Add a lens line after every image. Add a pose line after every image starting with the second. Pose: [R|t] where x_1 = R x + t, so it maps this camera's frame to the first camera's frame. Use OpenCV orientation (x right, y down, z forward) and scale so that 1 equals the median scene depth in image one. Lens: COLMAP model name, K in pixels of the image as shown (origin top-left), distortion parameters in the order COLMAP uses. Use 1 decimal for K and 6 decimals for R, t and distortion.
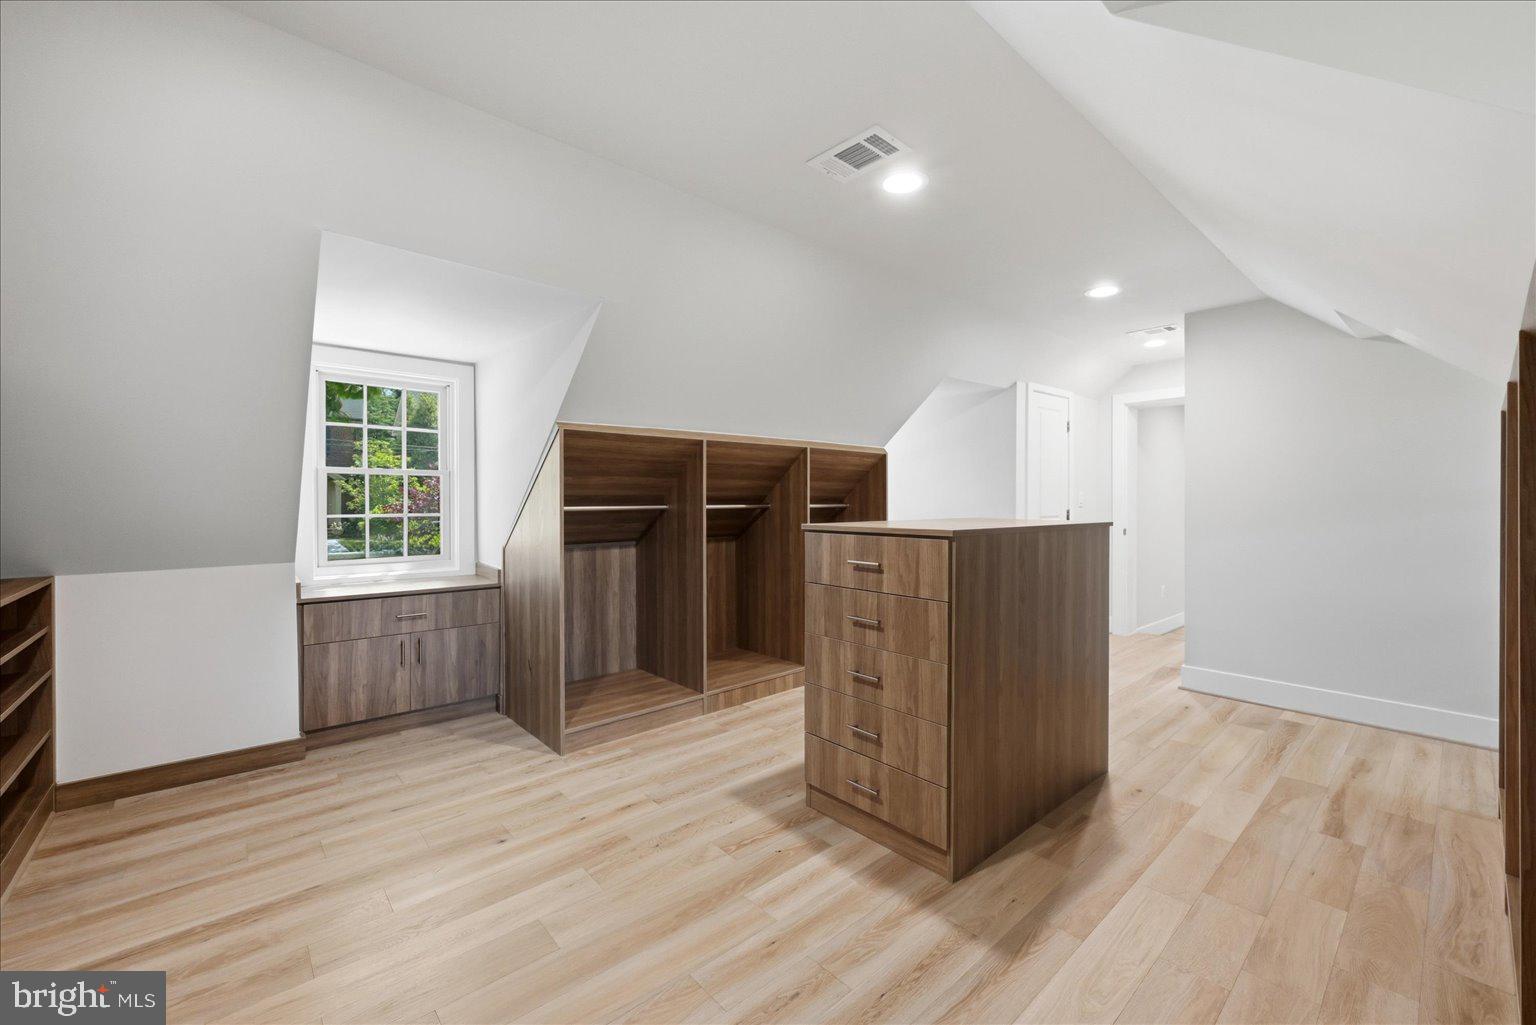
lens RADIAL K [[613.9, 0, 772.1], [0, 613.9, 509.8], [0, 0, 1]] dist [0.000512, 0.000168]
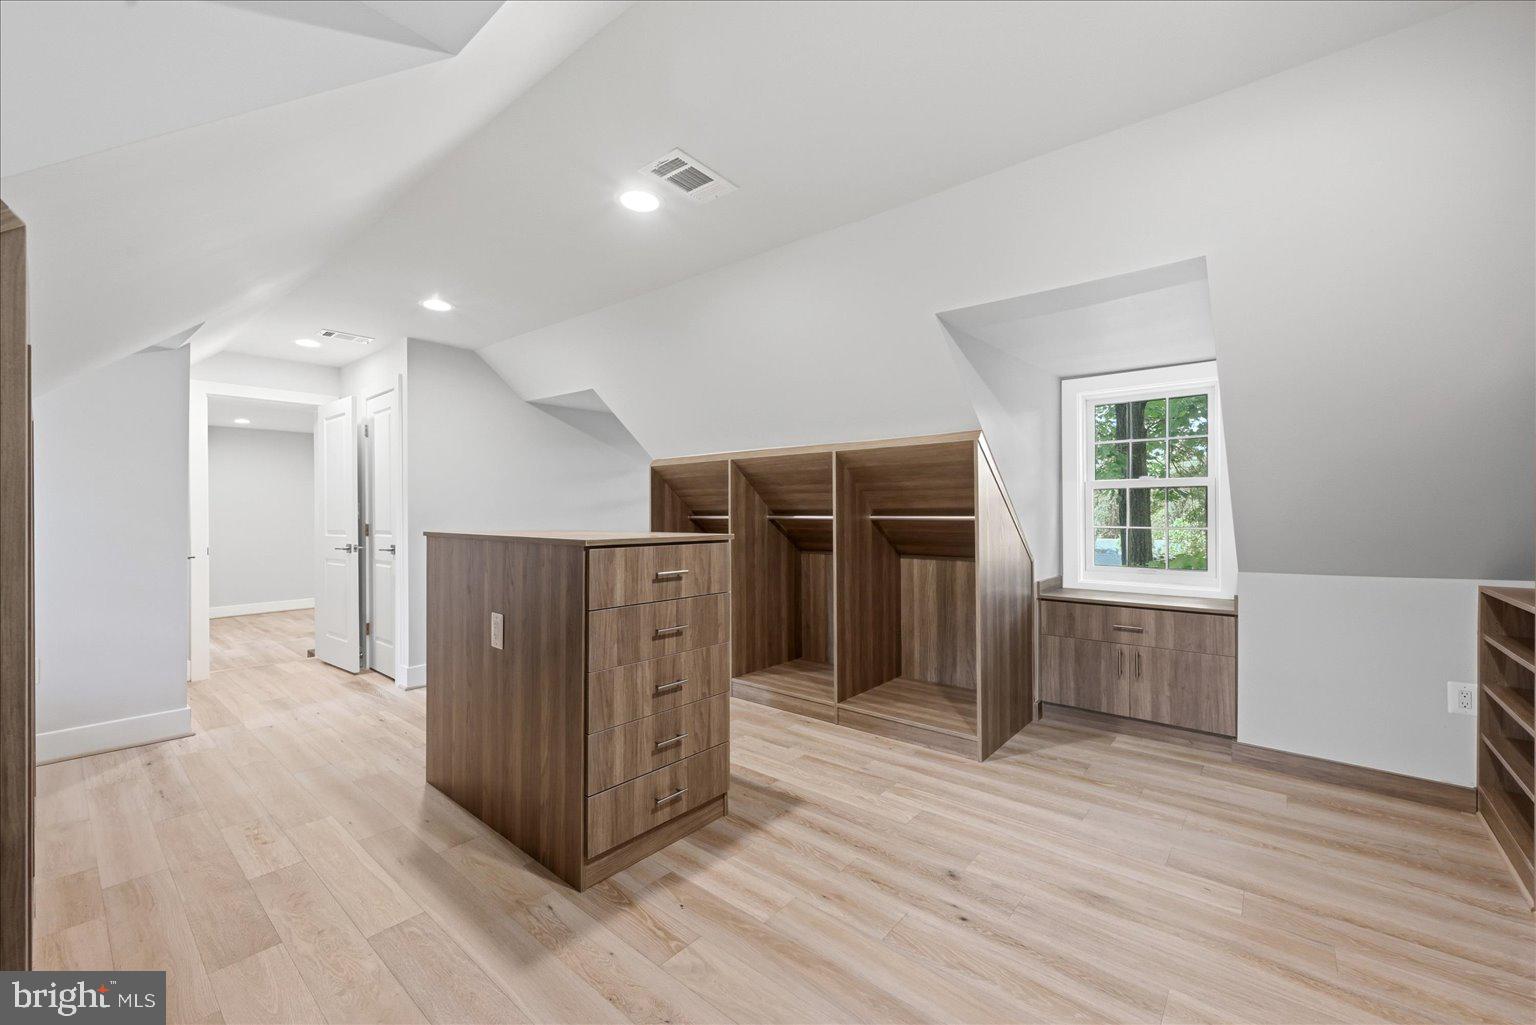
lens RADIAL K [[613.9, 0, 772.1], [0, 613.9, 509.8], [0, 0, 1]] dist [0.000512, 0.000168]
pose [[-0.144097, 0.003716, 0.989557, -0.885985], [0.010215, 0.999945, -0.002268, -0.013206], [-0.989511, 0.009782, -0.144127, 0.991834]]
